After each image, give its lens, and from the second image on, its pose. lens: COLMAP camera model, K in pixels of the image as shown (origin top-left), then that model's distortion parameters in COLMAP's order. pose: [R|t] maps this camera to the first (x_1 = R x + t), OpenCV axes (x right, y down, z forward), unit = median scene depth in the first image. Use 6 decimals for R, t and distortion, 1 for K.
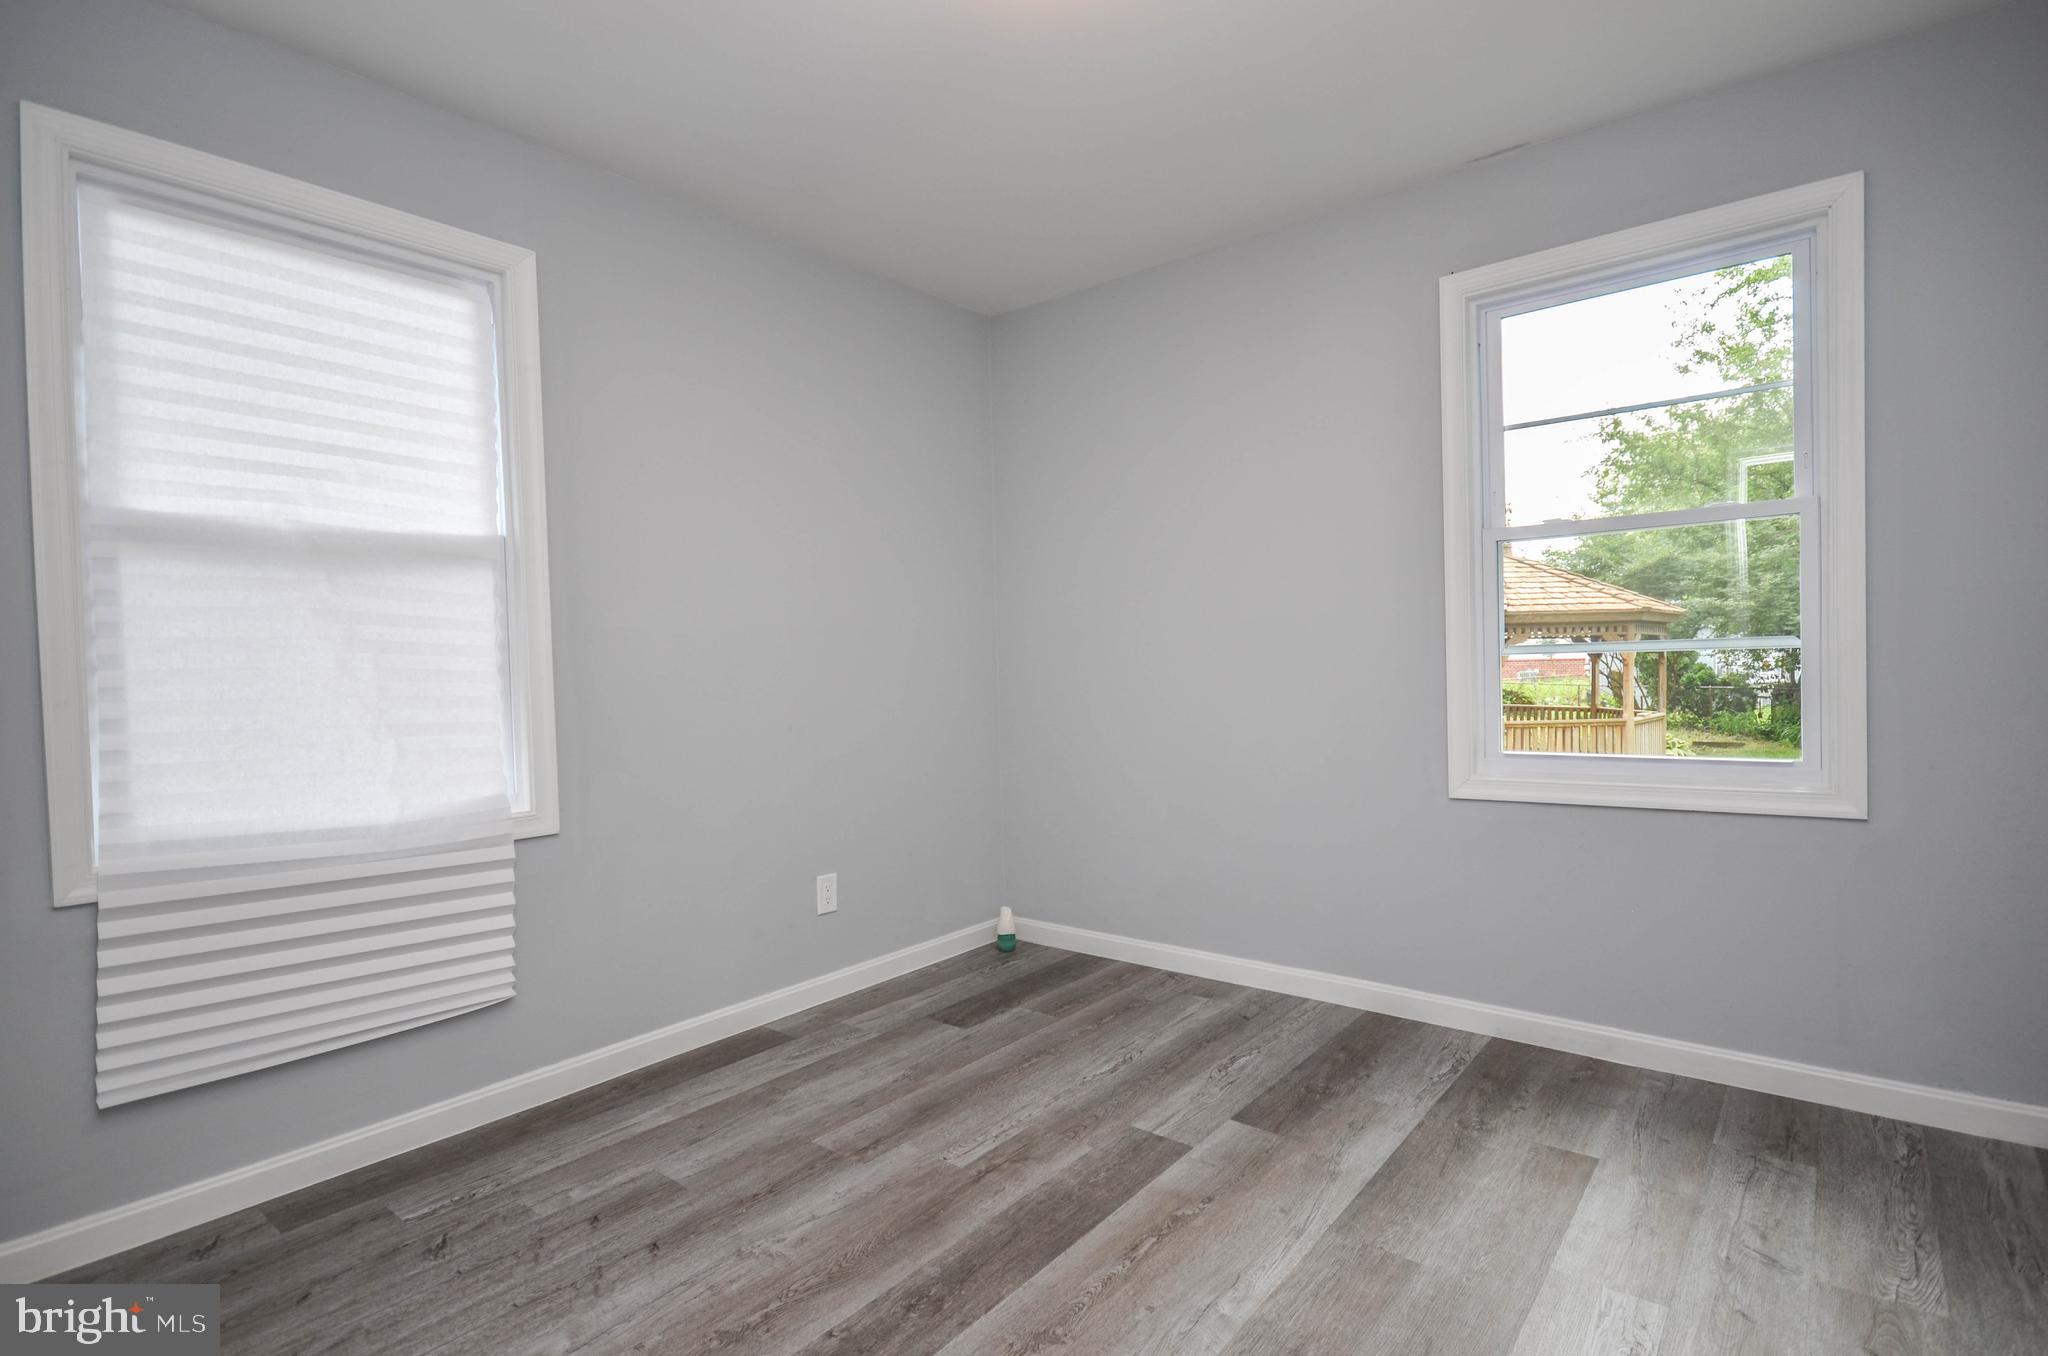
lens RADIAL K [[995.2, 0, 1042.2], [0, 995.2, 671.7], [0, 0, 1]] dist [0.001033, -0.002131]
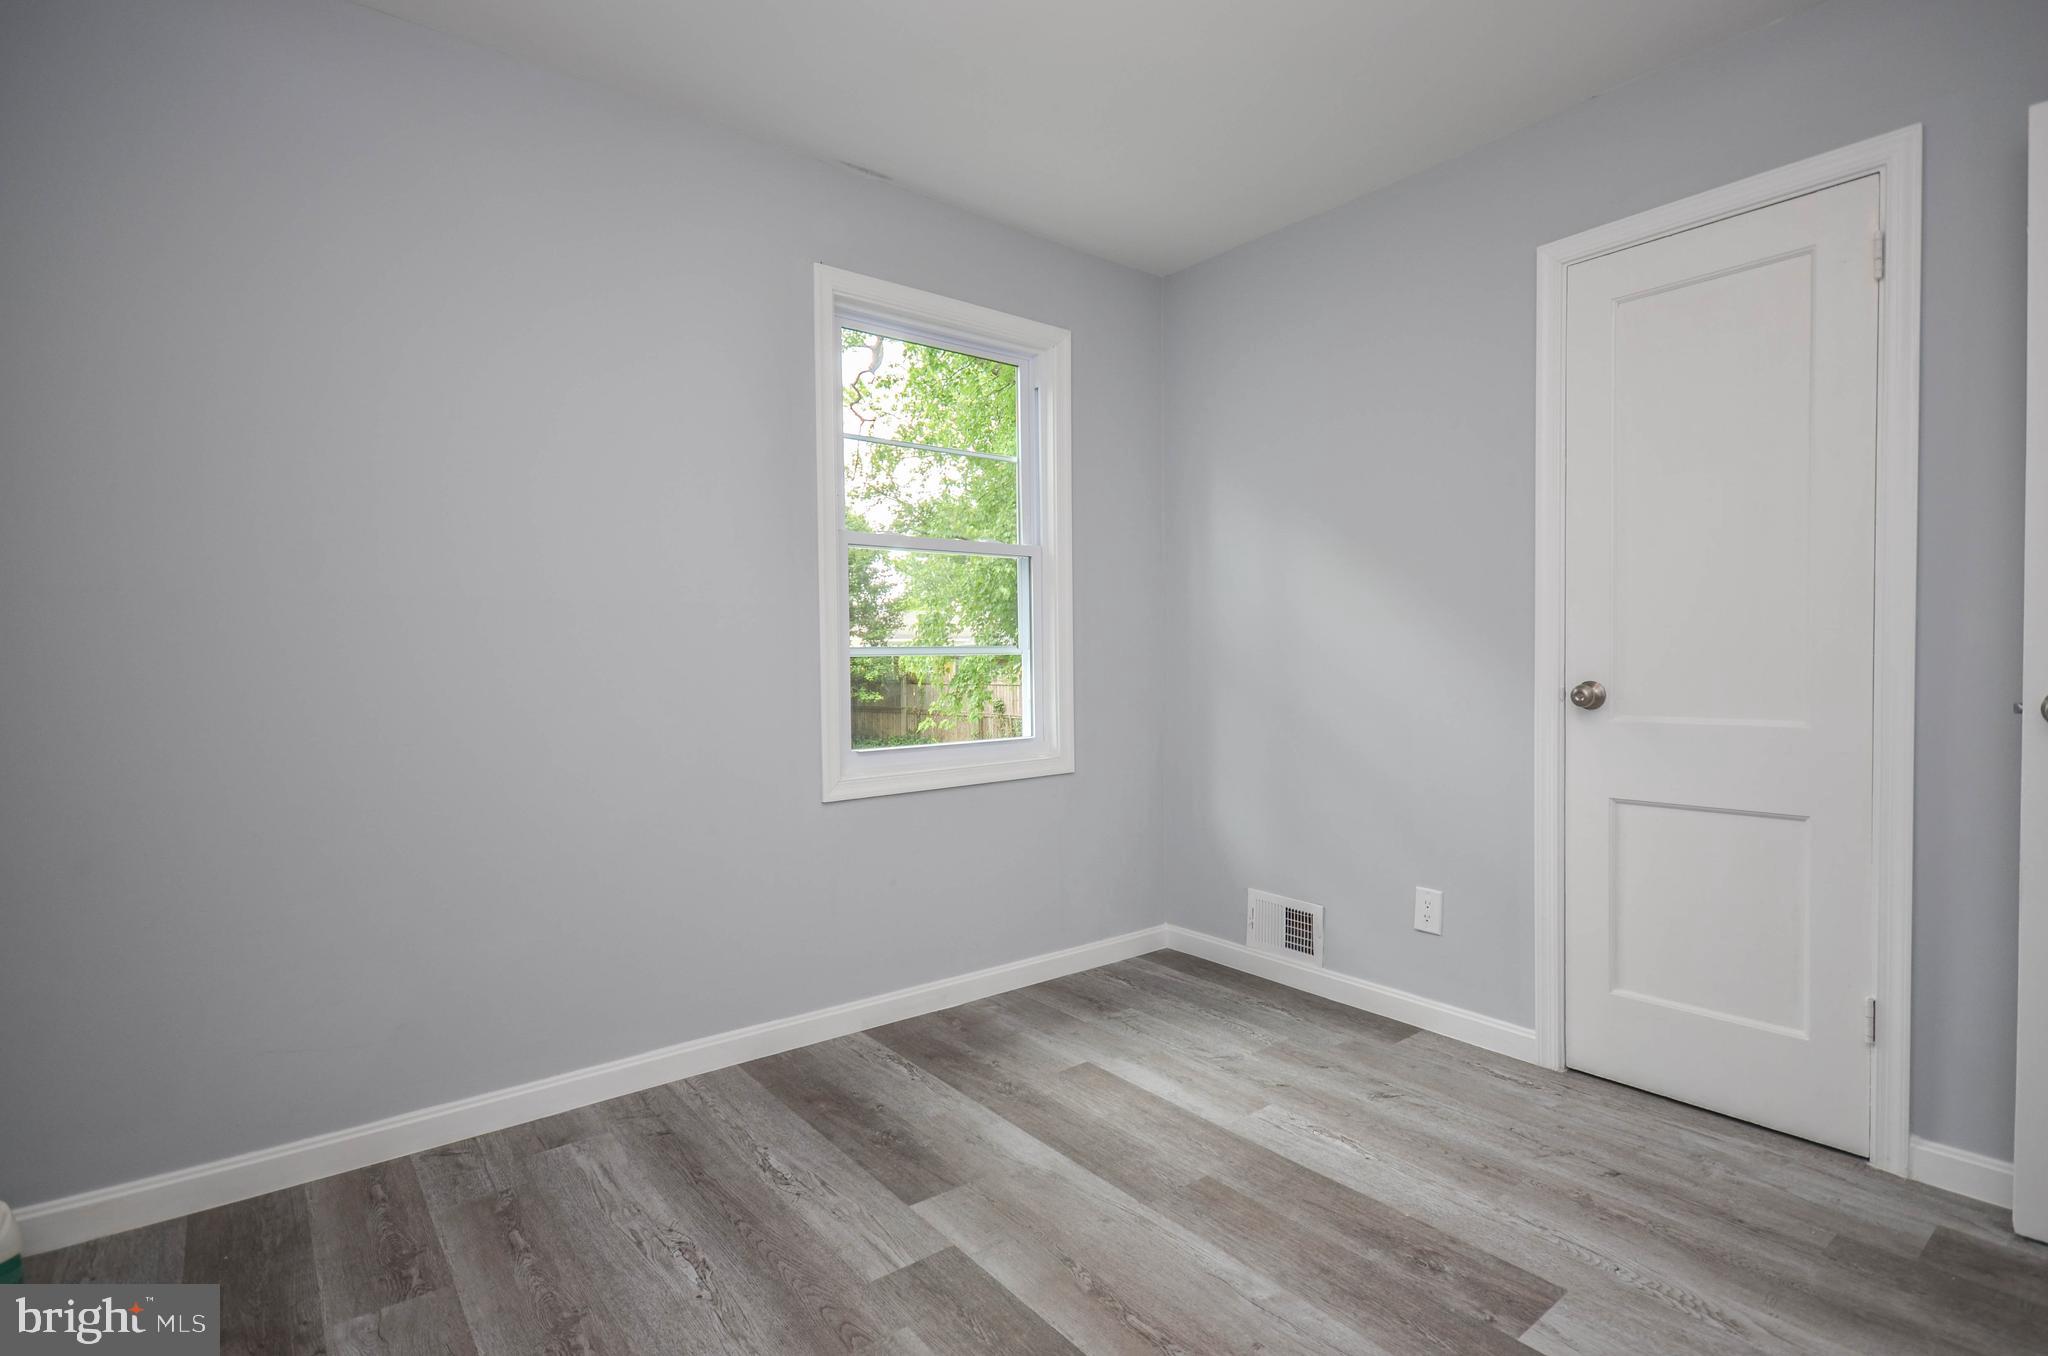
lens RADIAL K [[995.2, 0, 1044.1], [0, 995.2, 684.2], [0, 0, 1]] dist [0.001033, -0.002131]
pose [[0.209950, -0.004954, 0.977700, -0.570612], [0.015174, 0.999883, 0.001808, 0.013780], [-0.977594, 0.014456, 0.210000, 0.676808]]
